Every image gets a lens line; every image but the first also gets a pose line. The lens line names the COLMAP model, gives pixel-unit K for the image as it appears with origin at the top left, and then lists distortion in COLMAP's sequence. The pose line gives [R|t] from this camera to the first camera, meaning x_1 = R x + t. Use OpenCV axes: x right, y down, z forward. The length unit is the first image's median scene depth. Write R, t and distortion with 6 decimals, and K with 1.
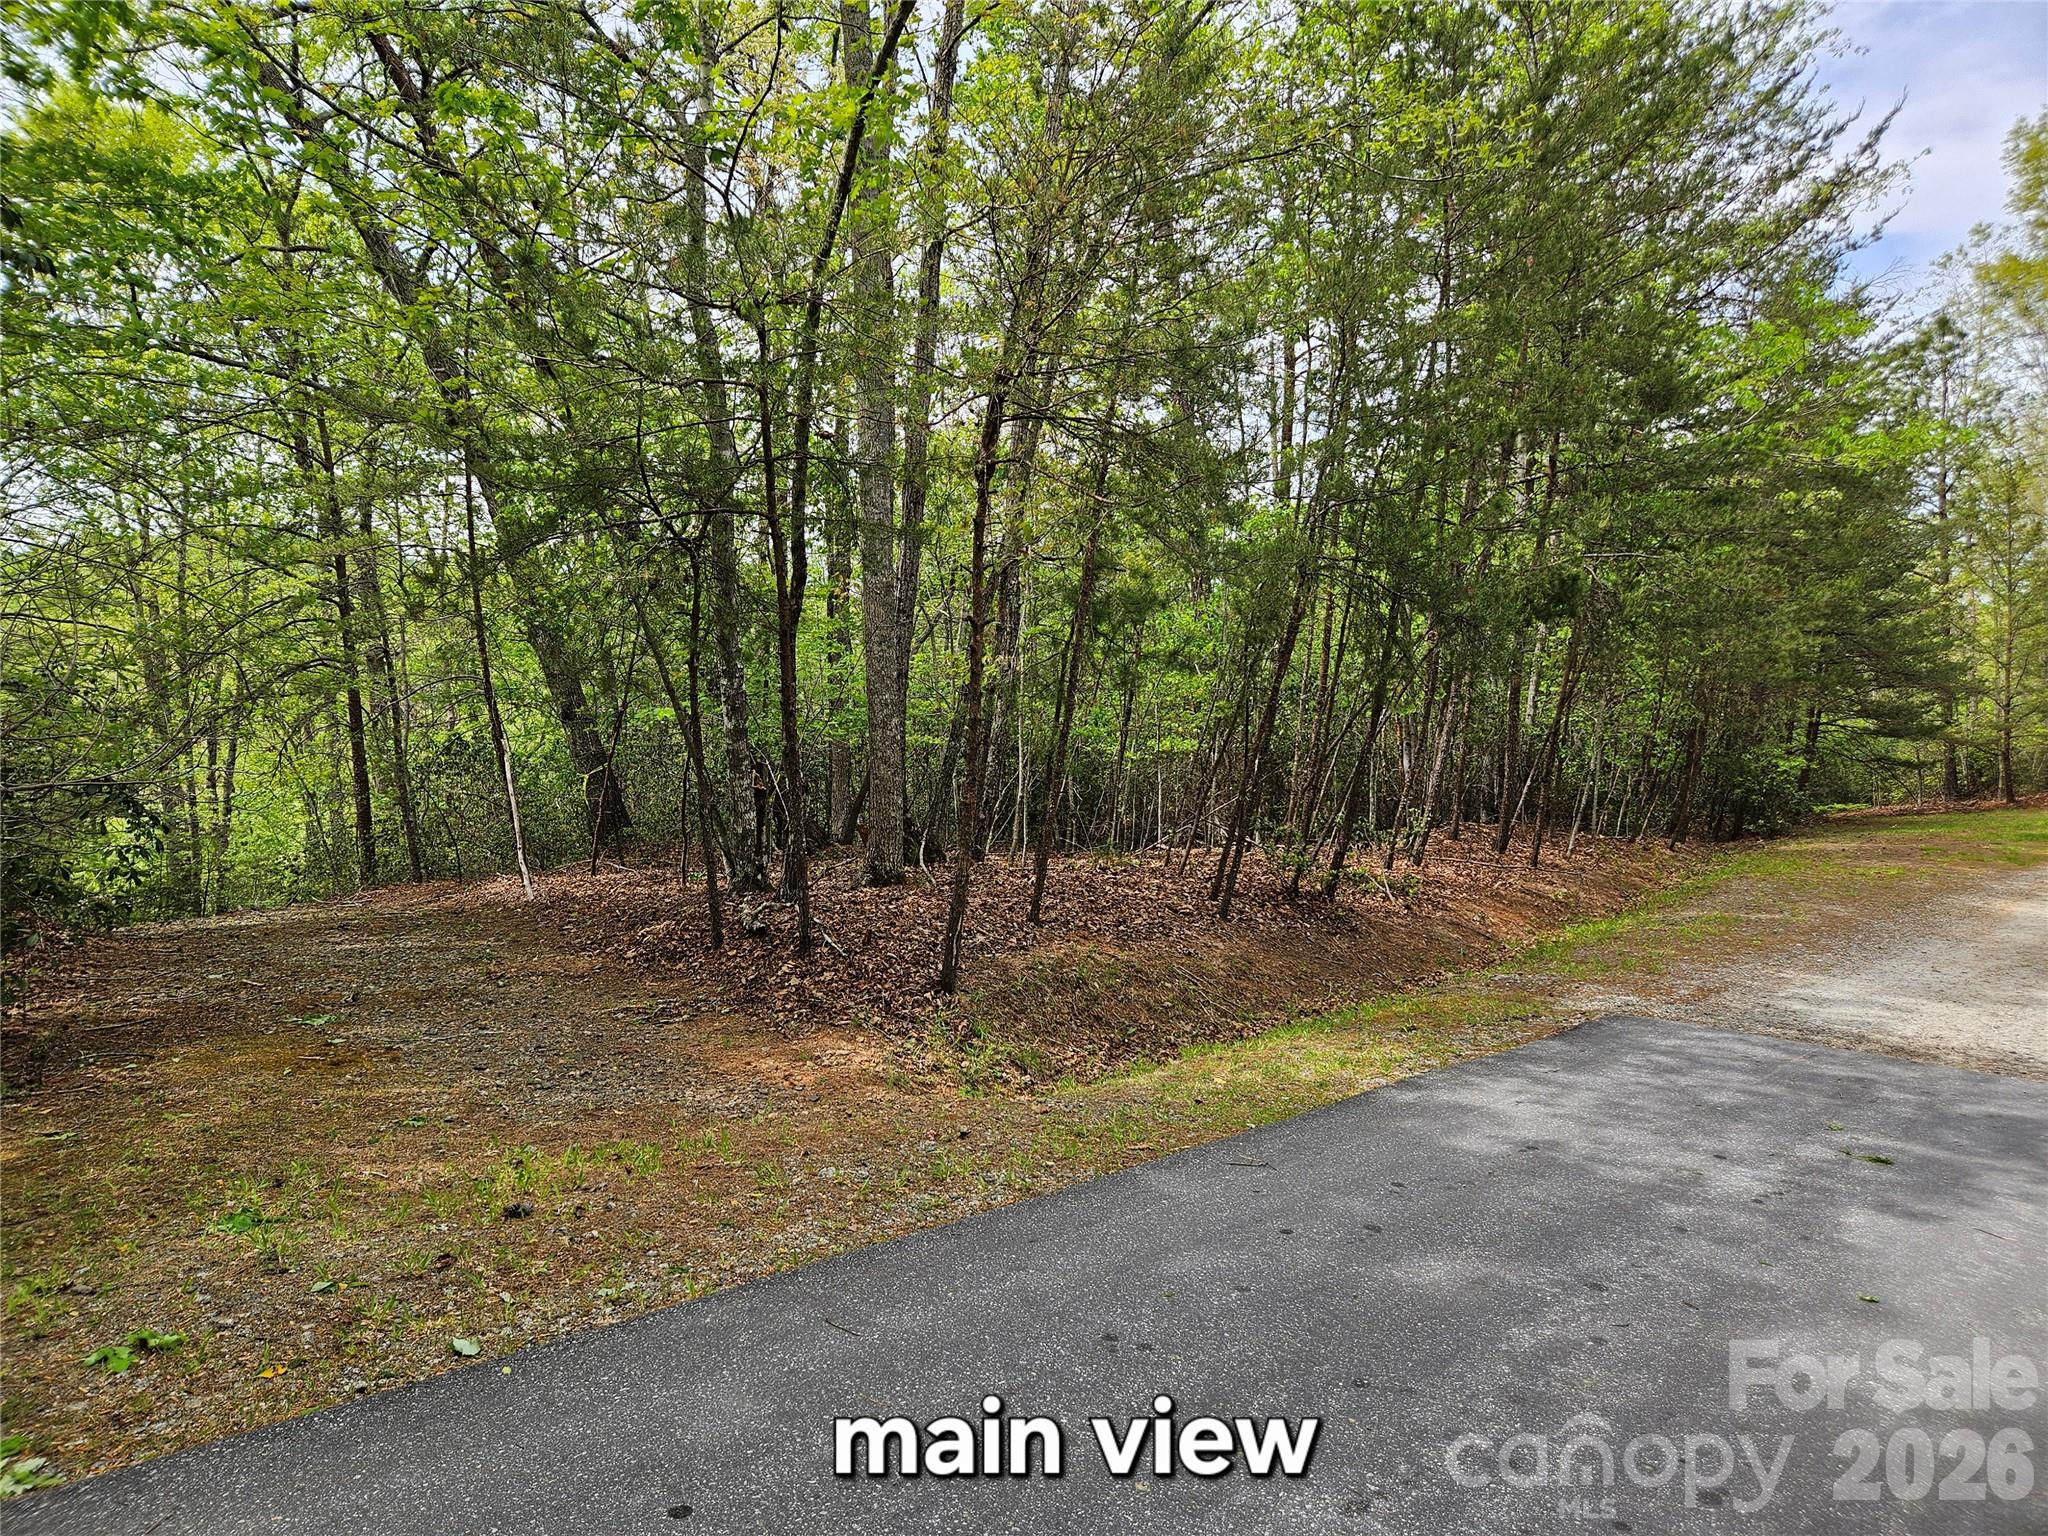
lens RADIAL K [[1478.4, 0, 1024.0], [0, 1478.4, 768.0], [0, 0, 1]] dist [0.029786, -0.060174]
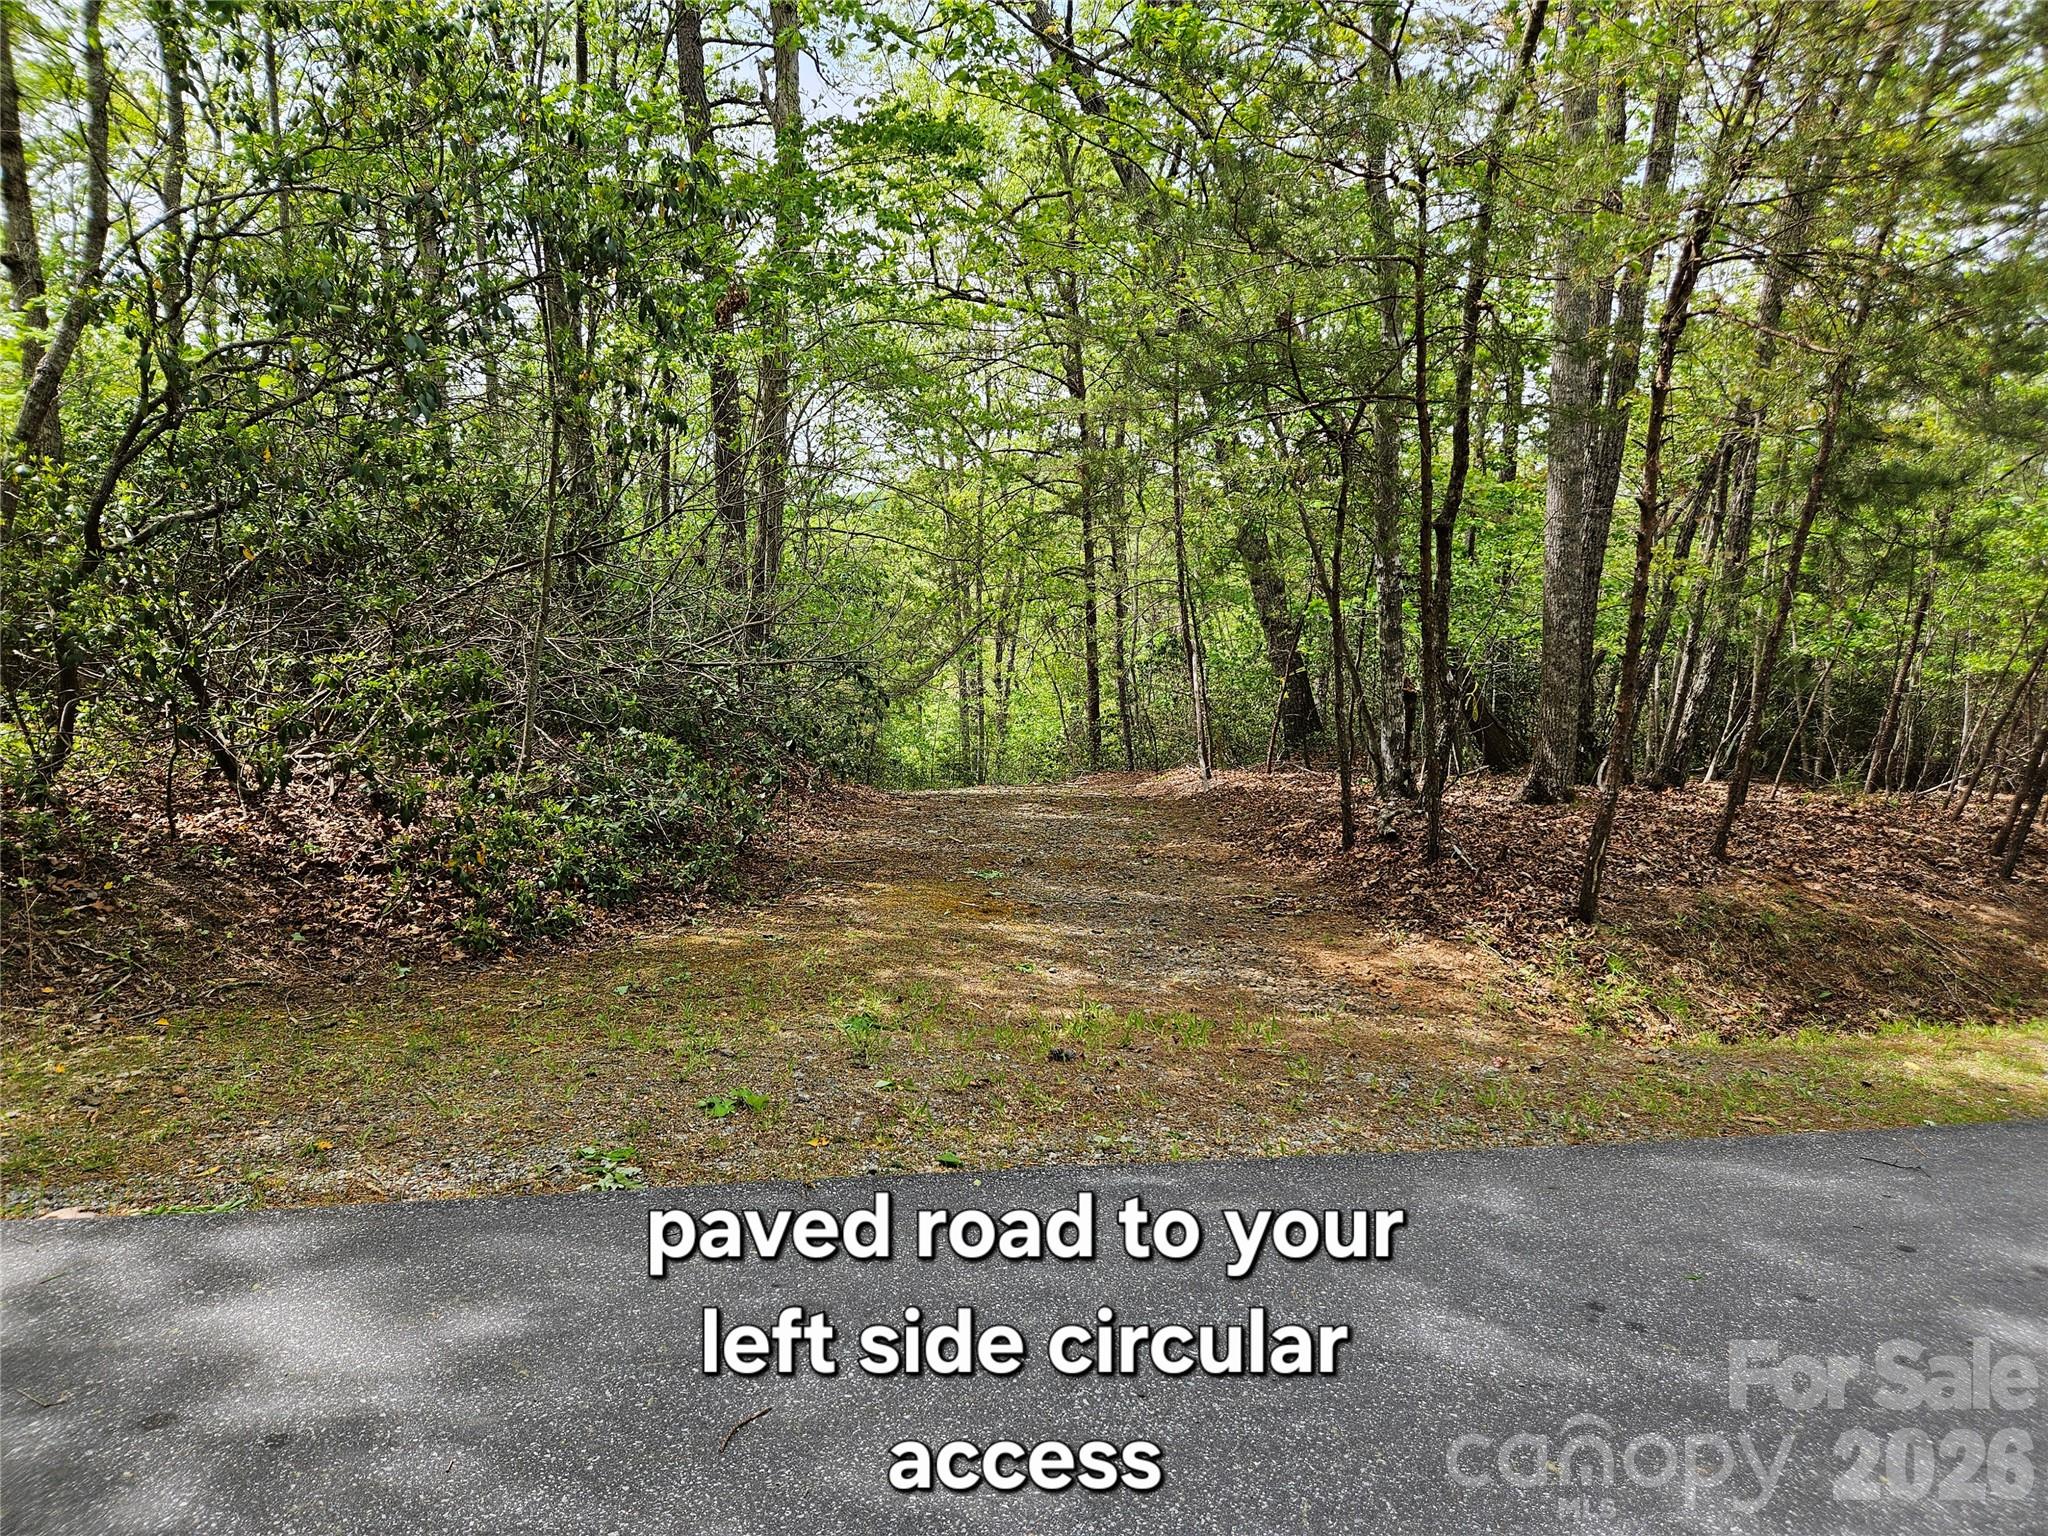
lens RADIAL K [[1478.4, 0, 1024.0], [0, 1478.4, 768.0], [0, 0, 1]] dist [0.029786, -0.060174]
pose [[0.832937, 0.061141, -0.549980, 0.157834], [-0.034928, 0.997704, 0.058017, 0.018006], [0.552265, -0.029115, 0.833160, 0.060099]]
